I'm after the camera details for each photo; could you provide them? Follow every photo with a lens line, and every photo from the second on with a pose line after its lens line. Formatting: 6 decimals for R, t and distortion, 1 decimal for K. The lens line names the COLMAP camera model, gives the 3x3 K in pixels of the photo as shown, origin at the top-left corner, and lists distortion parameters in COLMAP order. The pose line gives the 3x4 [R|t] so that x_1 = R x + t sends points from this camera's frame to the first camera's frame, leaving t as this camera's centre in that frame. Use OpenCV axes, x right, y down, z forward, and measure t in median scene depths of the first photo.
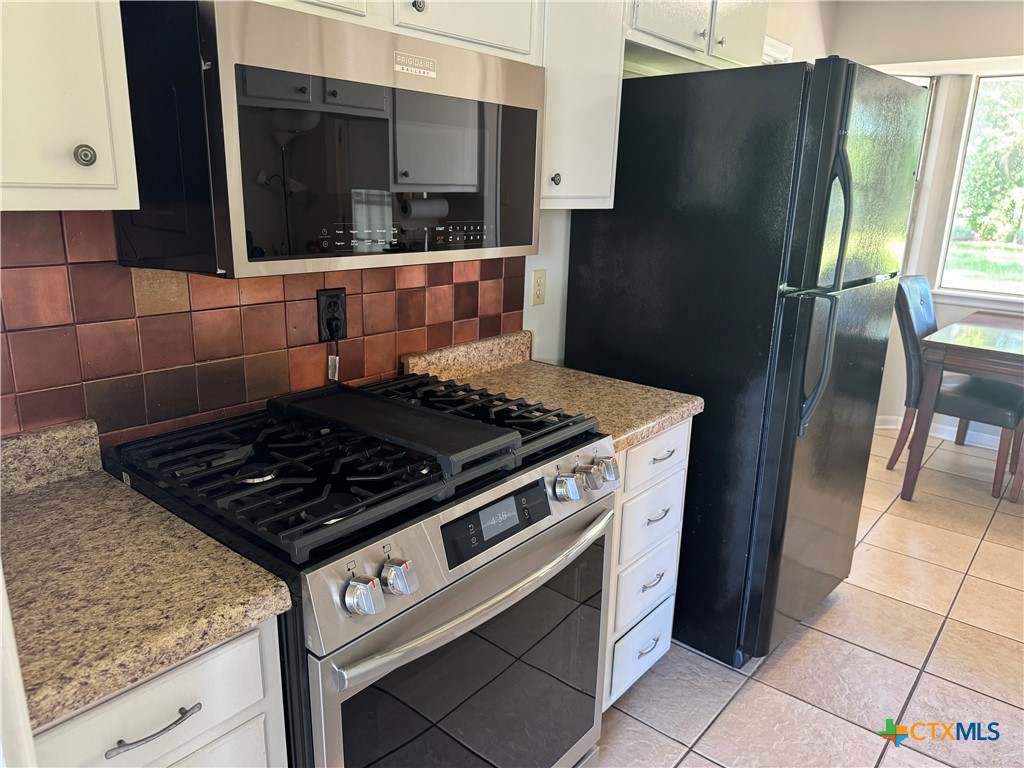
lens RADIAL K [[723.2, 0, 512.0], [0, 723.2, 384.0], [0, 0, 1]] dist [0.046499, -0.056733]
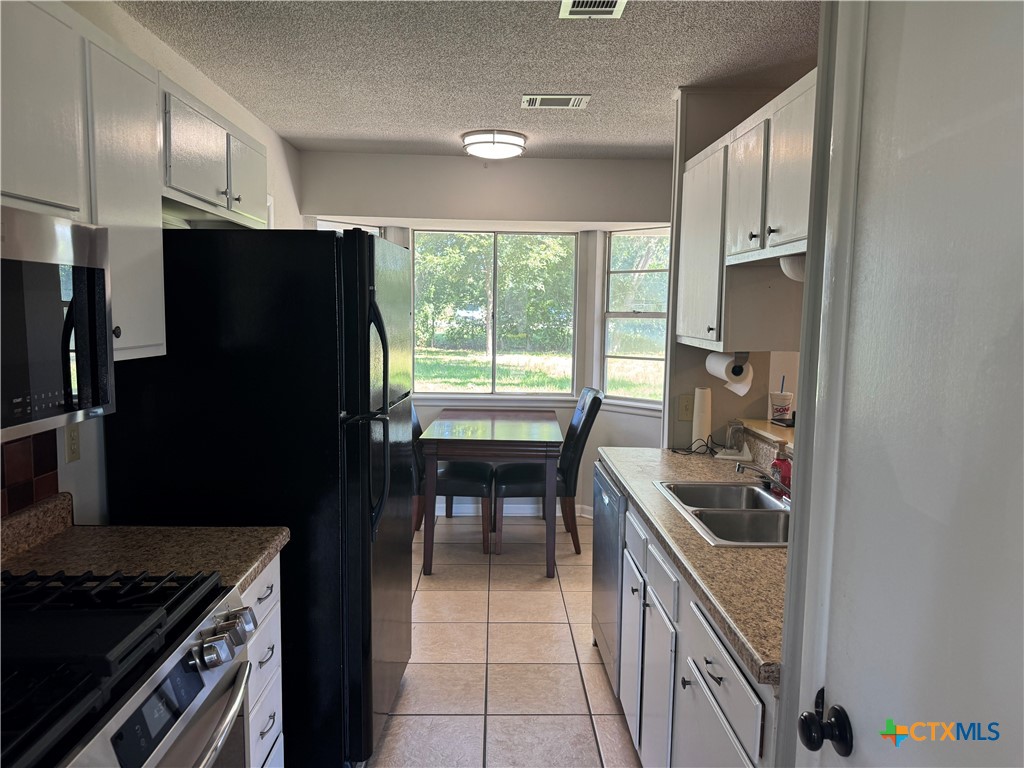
lens RADIAL K [[716.8, 0, 513.5], [0, 716.8, 369.8], [0, 0, 1]] dist [0.040450, -0.065413]
pose [[0.752368, -0.073546, 0.654625, -0.143463], [0.183290, 0.977878, -0.100793, -0.035115], [-0.632730, 0.195820, 0.749204, -0.028503]]
